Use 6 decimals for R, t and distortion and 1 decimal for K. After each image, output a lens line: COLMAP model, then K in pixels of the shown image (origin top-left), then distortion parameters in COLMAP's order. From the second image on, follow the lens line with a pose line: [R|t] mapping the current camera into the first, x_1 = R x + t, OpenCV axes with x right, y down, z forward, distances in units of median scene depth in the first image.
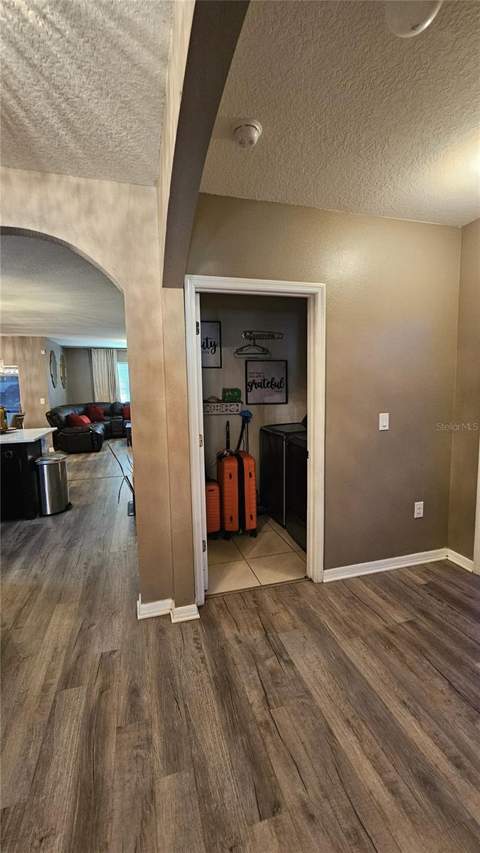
lens RADIAL K [[350.5, 0, 238.8], [0, 350.5, 424.9], [0, 0, 1]] dist [-0.001770, 0.000302]
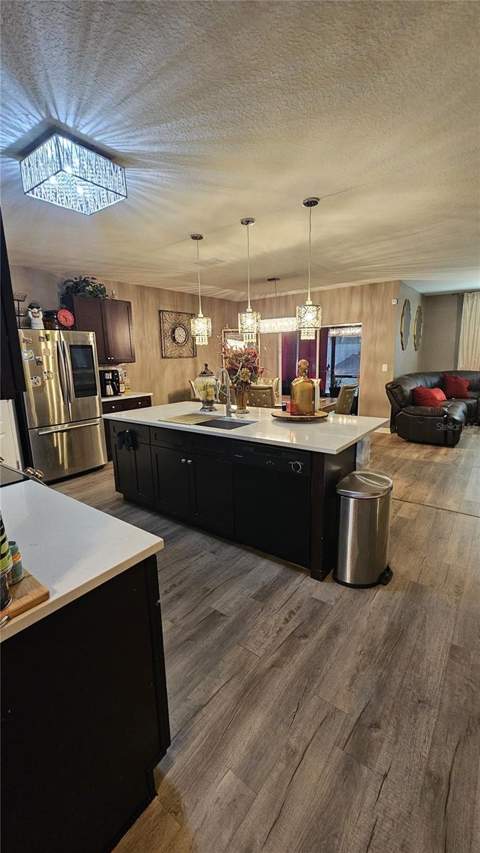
lens RADIAL K [[350.5, 0, 235.1], [0, 350.5, 423.4], [0, 0, 1]] dist [-0.001770, 0.000302]
pose [[0.594081, 0.161961, -0.787932, -0.131000], [-0.081289, 0.986594, 0.141506, -0.029590], [0.800287, -0.020015, 0.599283, 0.276407]]
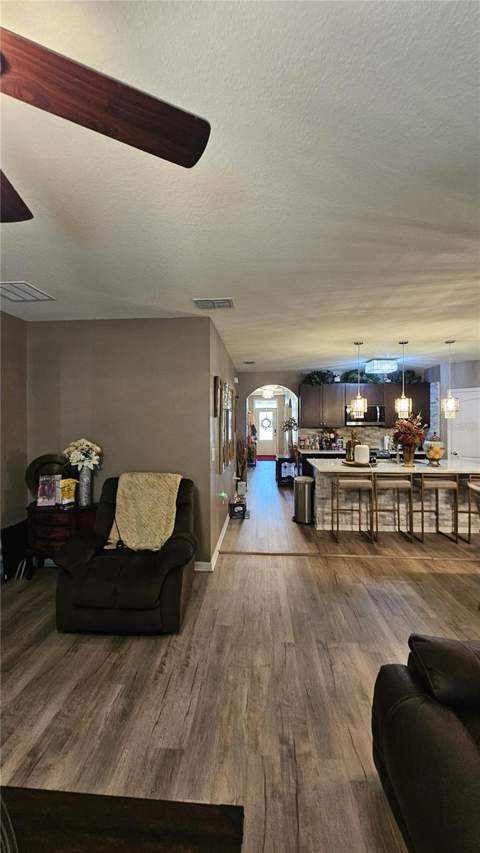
lens RADIAL K [[350.5, 0, 234.6], [0, 350.5, 420.8], [0, 0, 1]] dist [-0.001770, 0.000302]
pose [[-0.937580, 0.019623, 0.347214, -0.377031], [0.060038, 0.992549, 0.106026, -0.134430], [-0.342547, 0.120253, -0.931773, 1.128754]]
